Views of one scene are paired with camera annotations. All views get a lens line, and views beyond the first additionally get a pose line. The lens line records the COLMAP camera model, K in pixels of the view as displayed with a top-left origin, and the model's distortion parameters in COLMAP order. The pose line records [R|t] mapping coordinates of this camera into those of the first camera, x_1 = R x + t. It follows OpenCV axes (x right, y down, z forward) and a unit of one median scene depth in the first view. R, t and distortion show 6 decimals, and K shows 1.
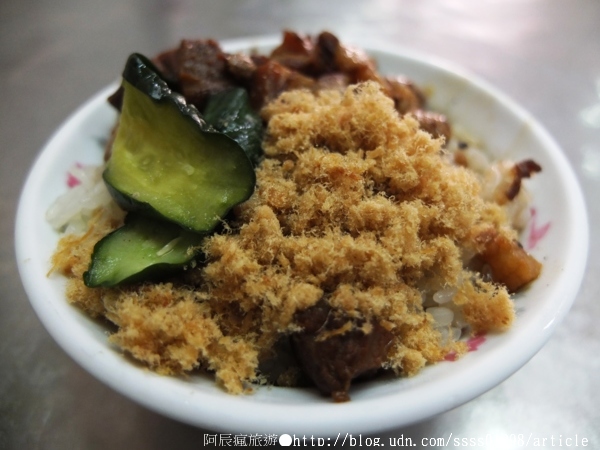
lens RADIAL K [[492.5, 0, 300.0], [0, 492.5, 225.0], [0, 0, 1]] dist [-0.062362, 0.004473]
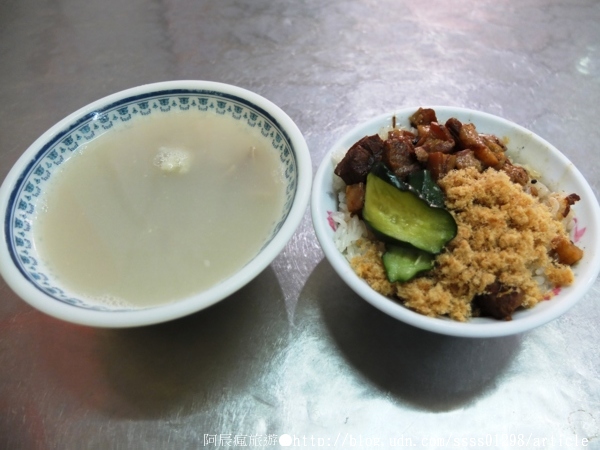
lens RADIAL K [[492.5, 0, 300.0], [0, 492.5, 225.0], [0, 0, 1]] dist [-0.062362, 0.004473]
pose [[0.996697, -0.080983, -0.006079, -0.777227], [0.081154, 0.990393, 0.111962, -0.404908], [-0.003047, -0.112086, 0.993694, -1.170657]]
